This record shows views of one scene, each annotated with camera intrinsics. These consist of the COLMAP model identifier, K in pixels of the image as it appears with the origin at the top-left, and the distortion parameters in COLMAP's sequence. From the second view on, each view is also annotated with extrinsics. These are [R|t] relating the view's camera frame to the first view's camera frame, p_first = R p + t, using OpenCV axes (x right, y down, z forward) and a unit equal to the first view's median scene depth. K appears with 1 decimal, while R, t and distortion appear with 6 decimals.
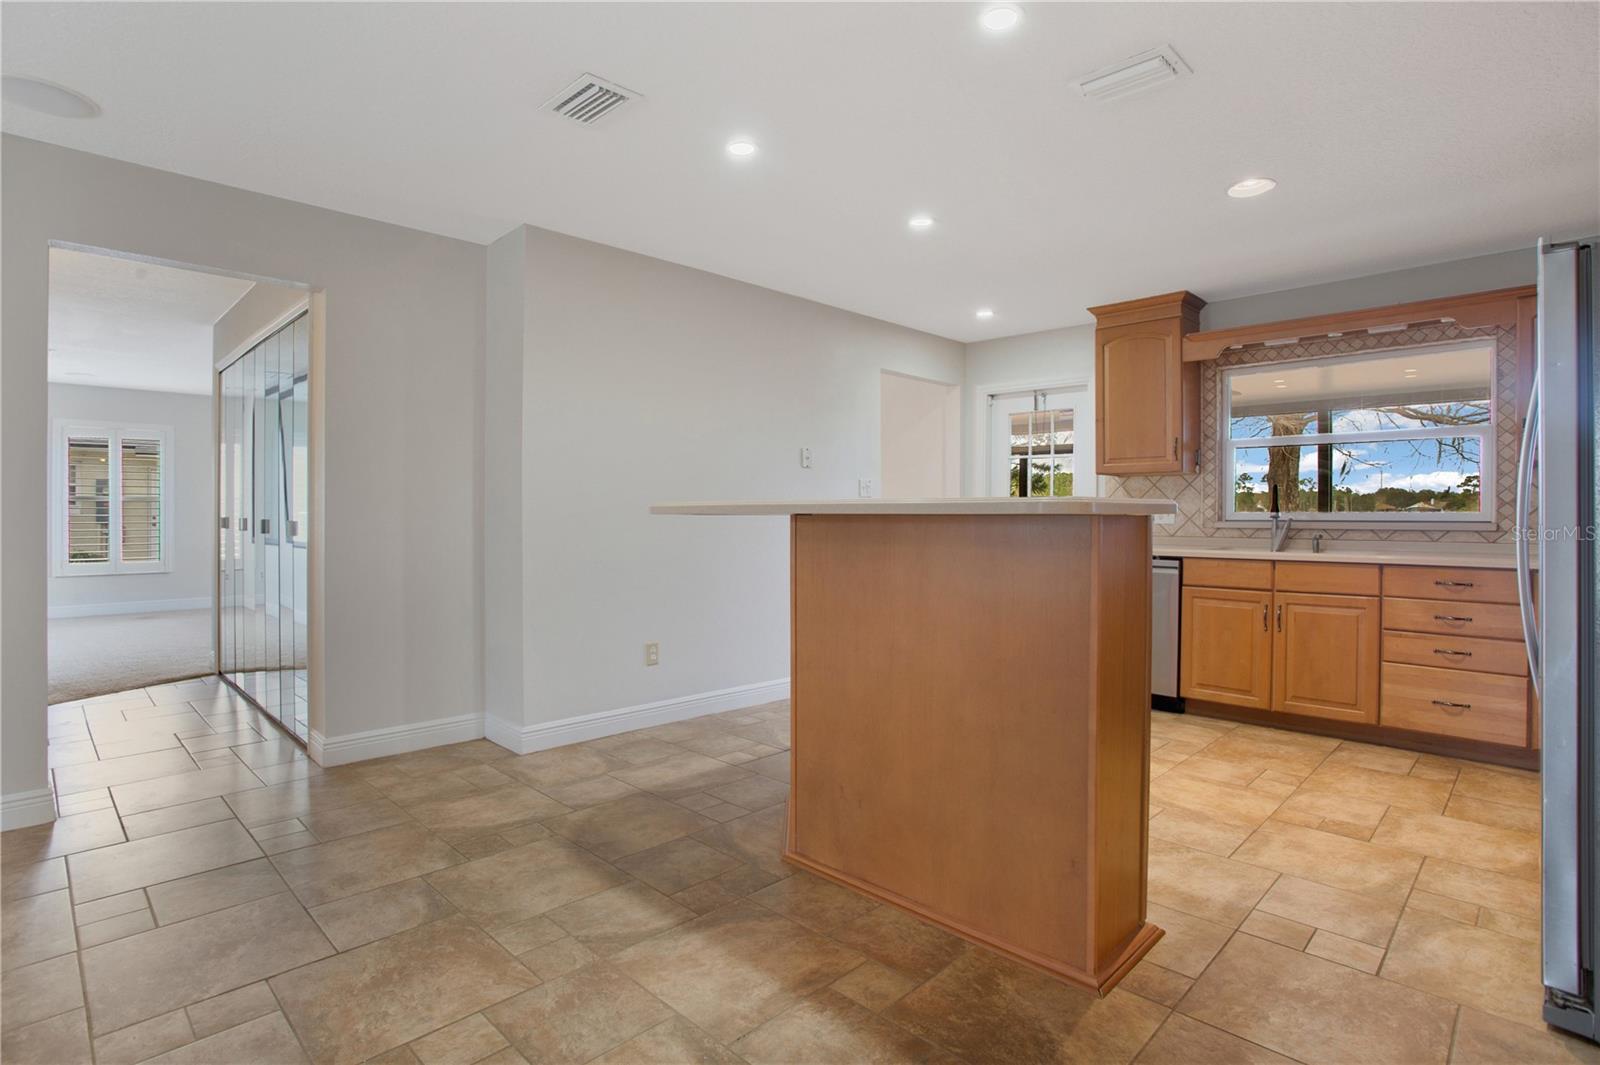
lens RADIAL K [[797.1, 0, 805.6], [0, 797.1, 513.3], [0, 0, 1]] dist [-0.065367, 0.030530]
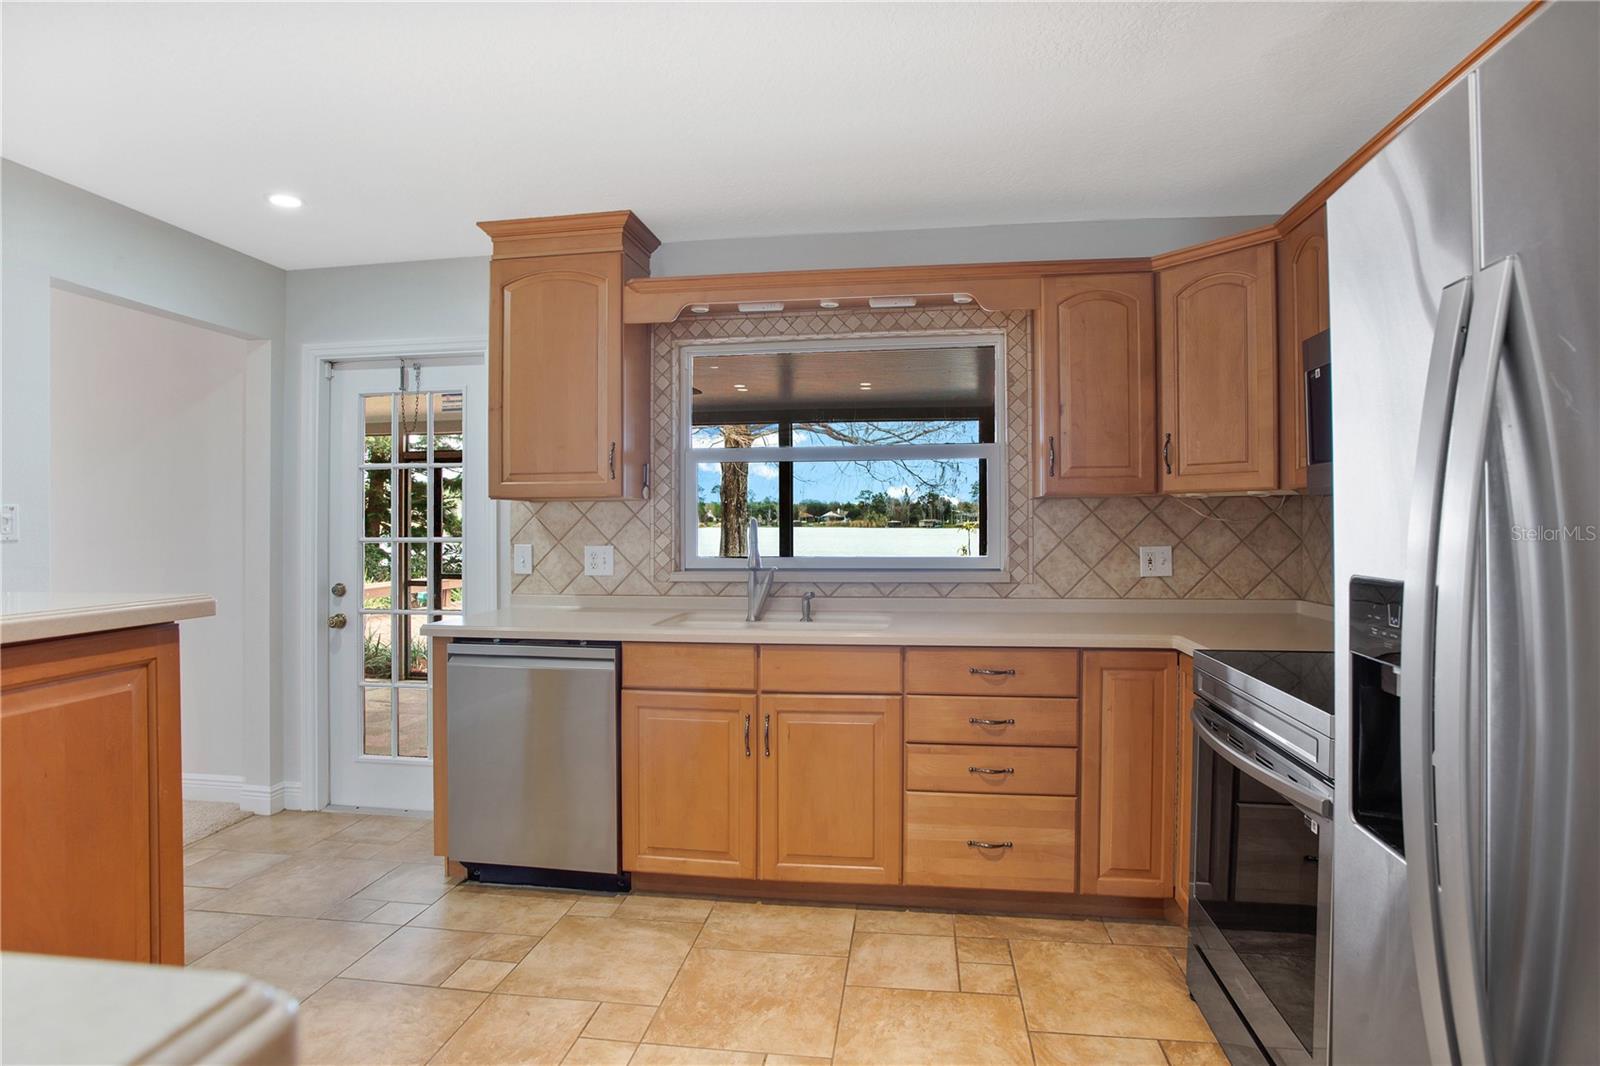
lens RADIAL K [[797.1, 0, 805.6], [0, 797.1, 513.8], [0, 0, 1]] dist [-0.065367, 0.030530]
pose [[0.797741, -0.003197, 0.602991, 0.225107], [0.008793, 0.999941, -0.006332, -0.036359], [-0.602936, 0.010354, 0.797723, 0.427995]]
